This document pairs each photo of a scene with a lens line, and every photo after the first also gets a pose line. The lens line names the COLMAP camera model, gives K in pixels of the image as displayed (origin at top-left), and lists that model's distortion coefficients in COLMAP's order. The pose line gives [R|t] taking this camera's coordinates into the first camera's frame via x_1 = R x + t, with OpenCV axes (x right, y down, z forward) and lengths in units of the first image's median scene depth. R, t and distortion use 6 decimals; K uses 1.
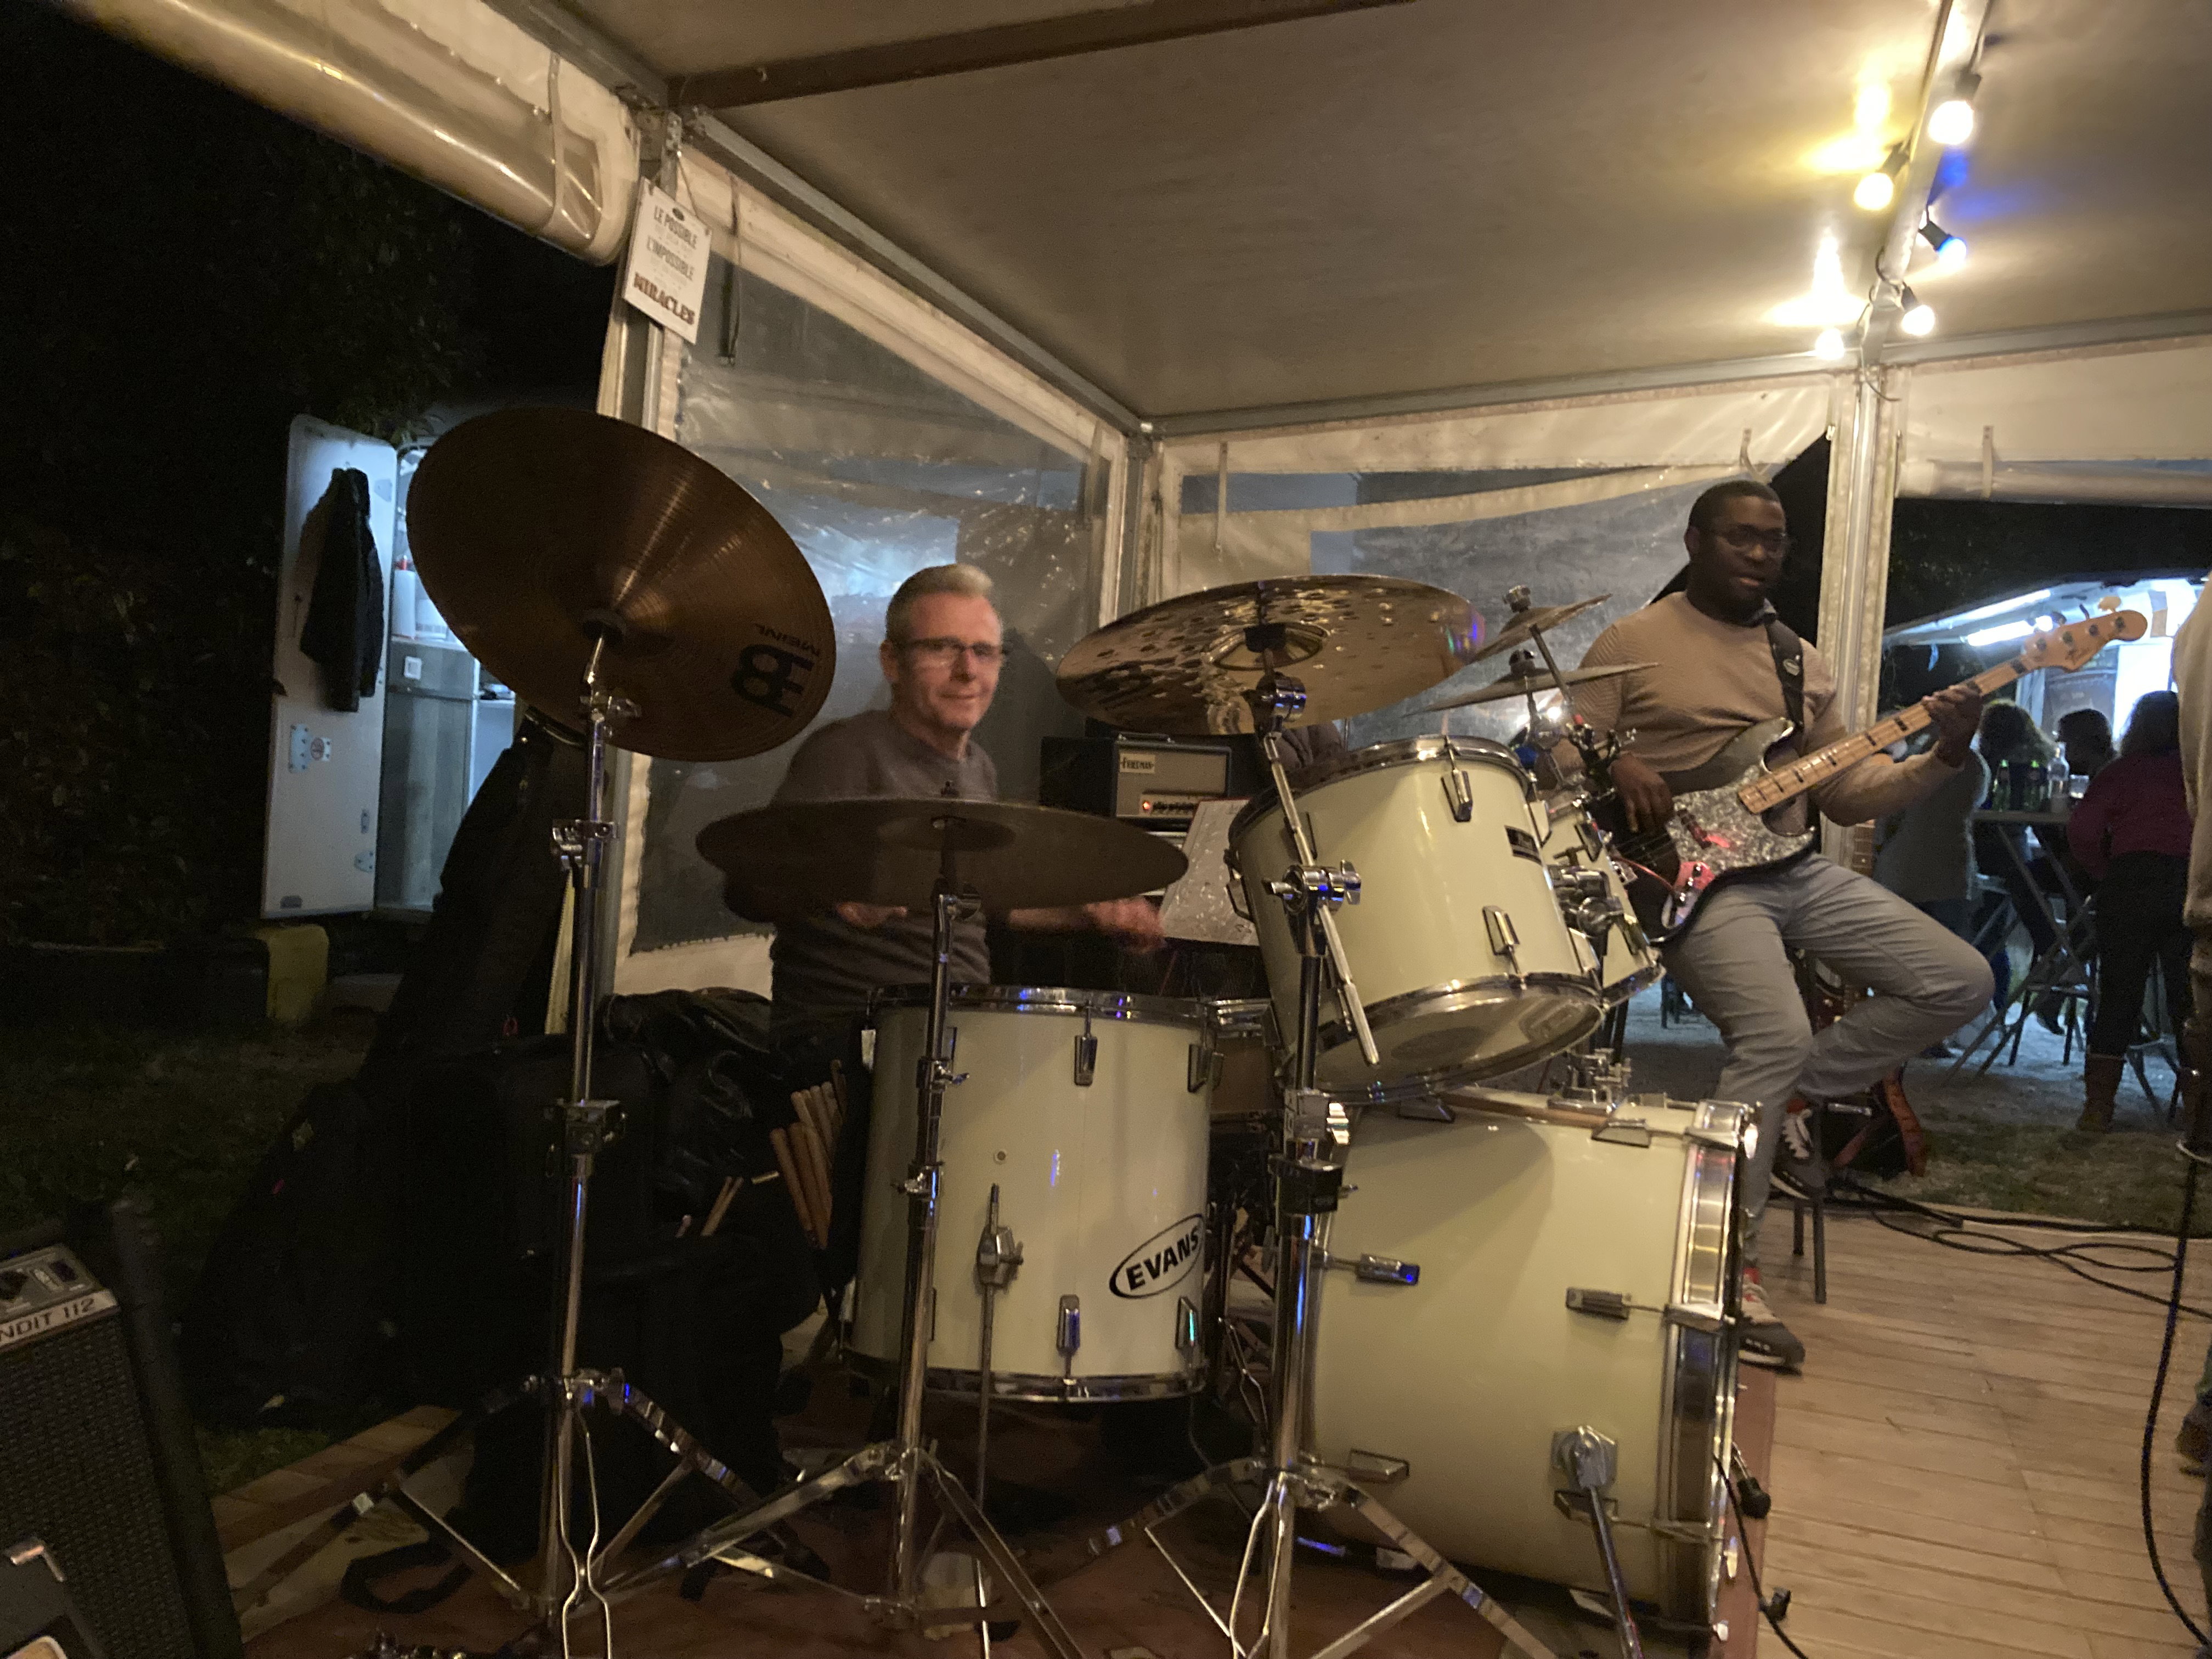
lens RADIAL K [[1816.4, 0, 1106.0], [0, 1816.4, 829.5], [0, 0, 1]] dist [0.020995, -0.023511]
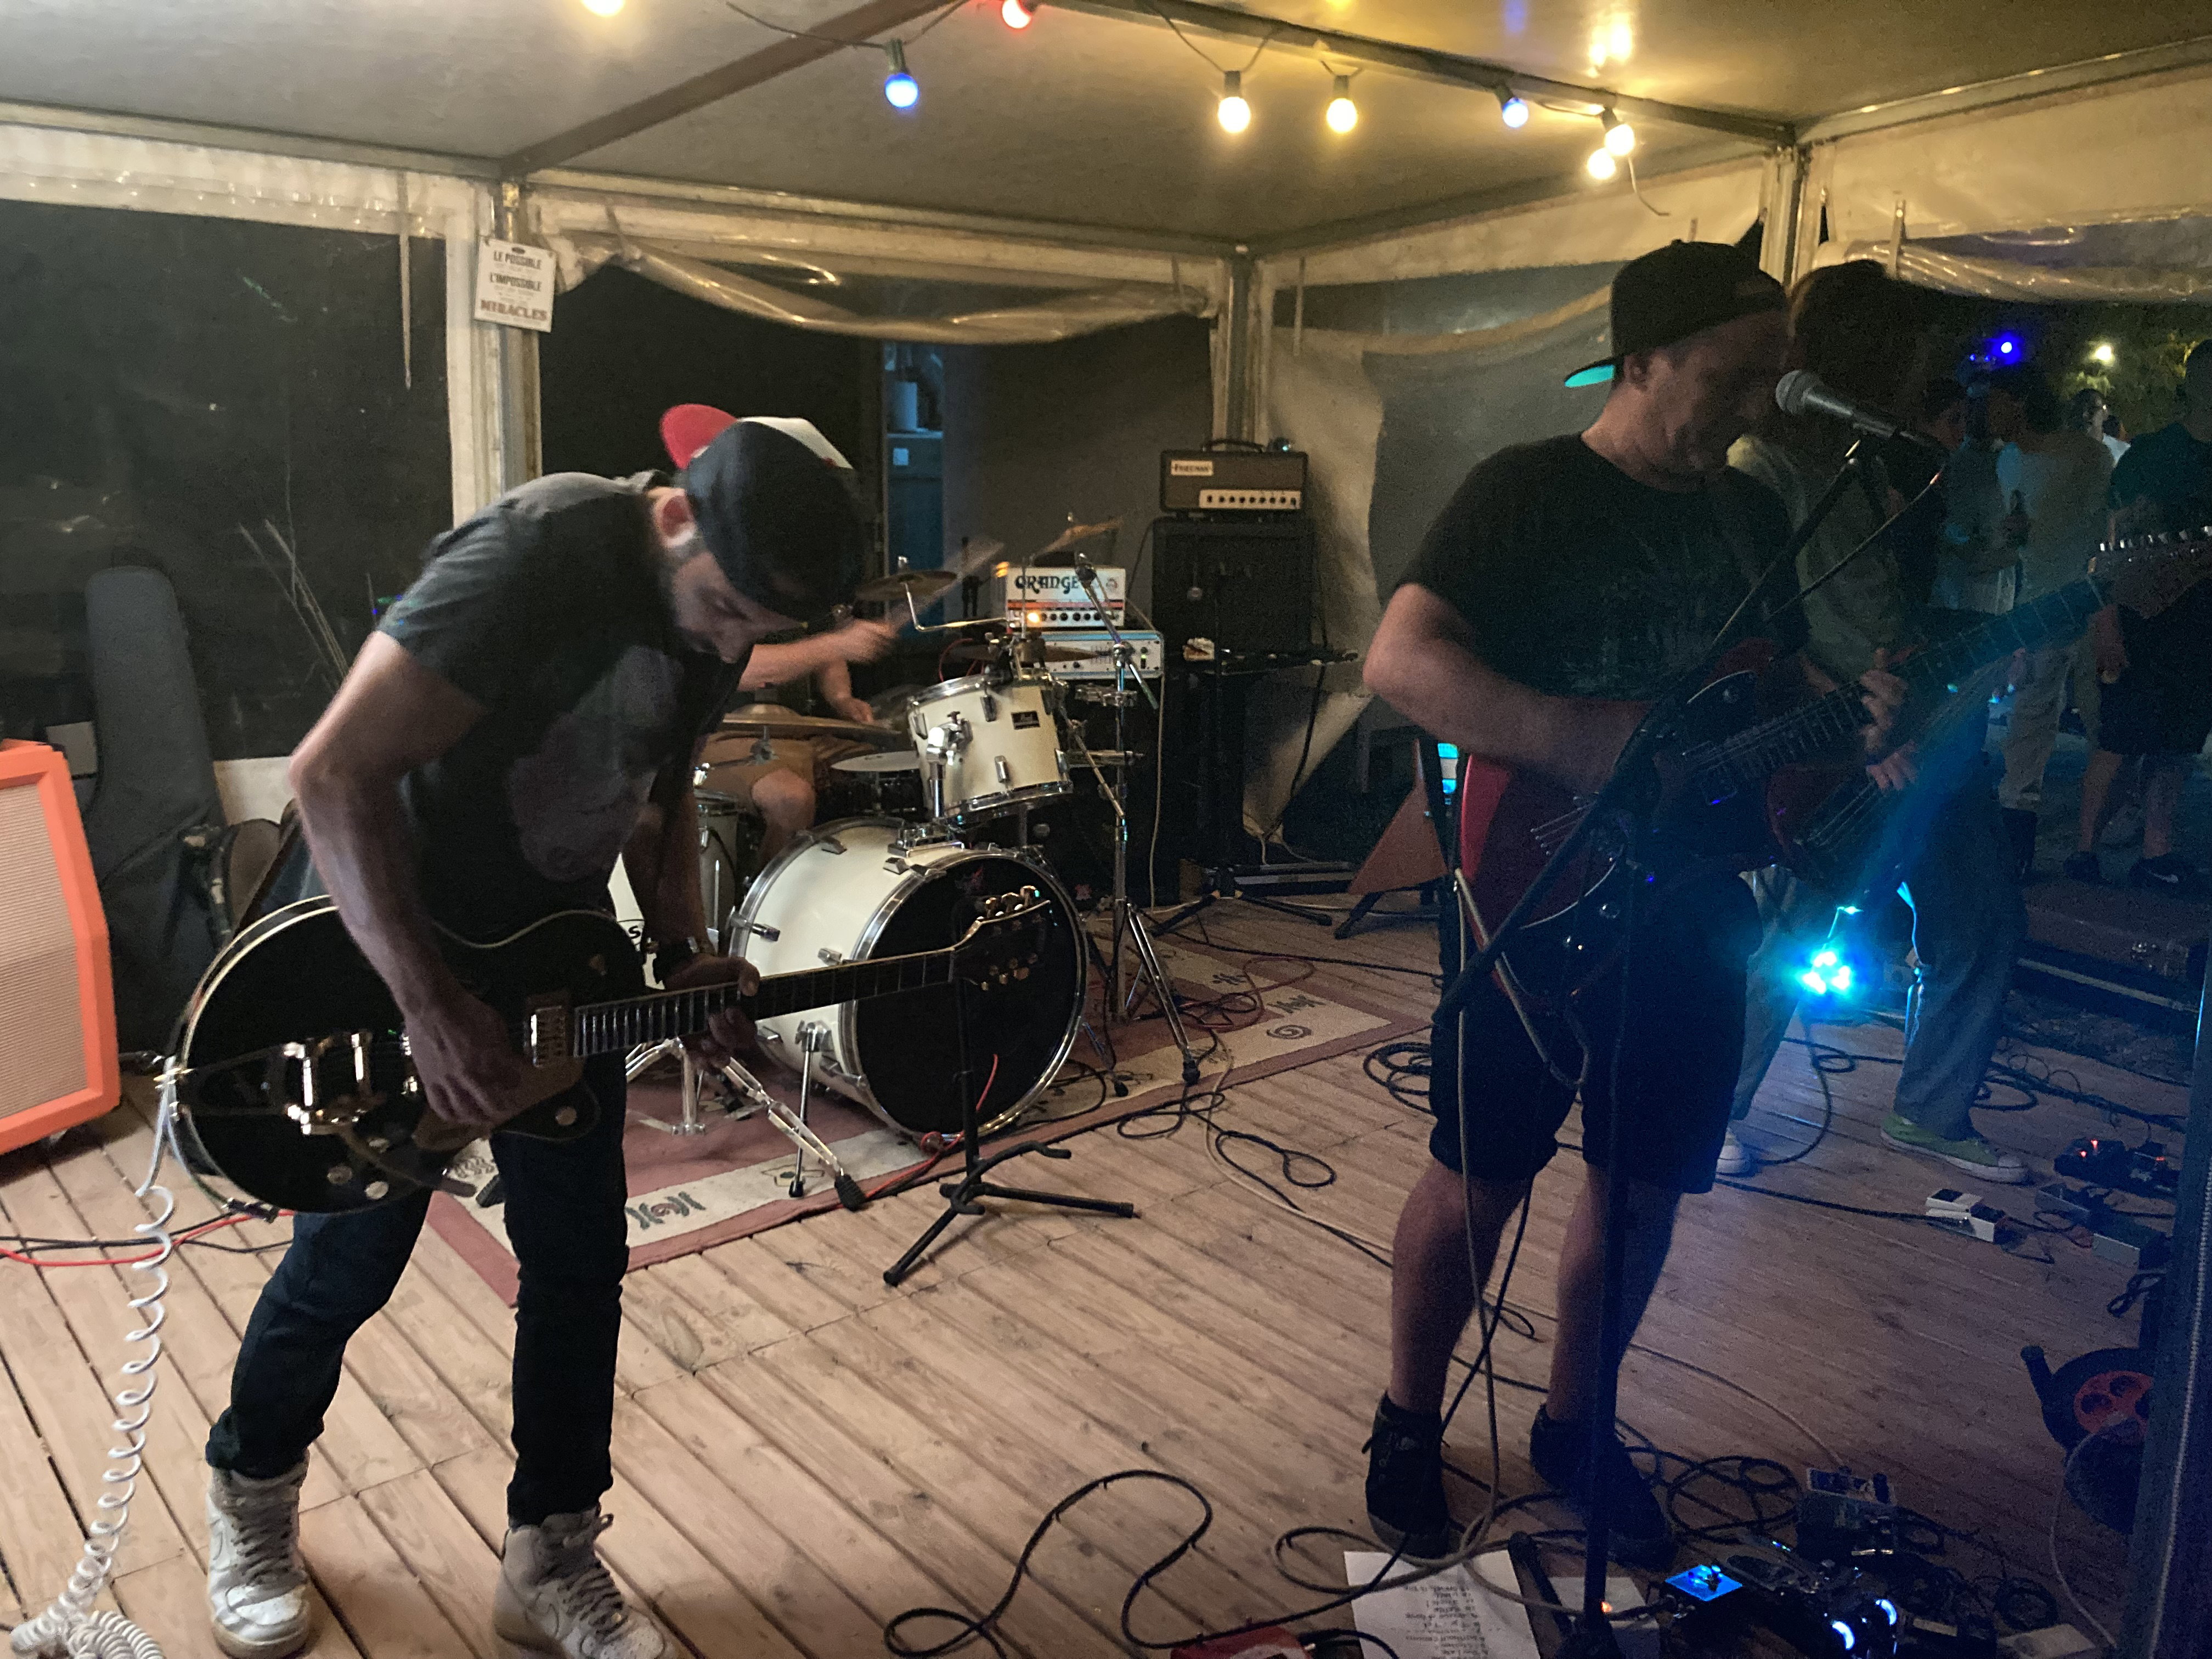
lens RADIAL K [[1822.4, 0, 1127.1], [0, 1822.4, 815.4], [0, 0, 1]] dist [0.006387, -0.007667]
pose [[0.863170, 0.062930, -0.500977, 0.607017], [0.024612, 0.985779, 0.166232, -0.070212], [0.504314, -0.155816, 0.849346, -0.064149]]
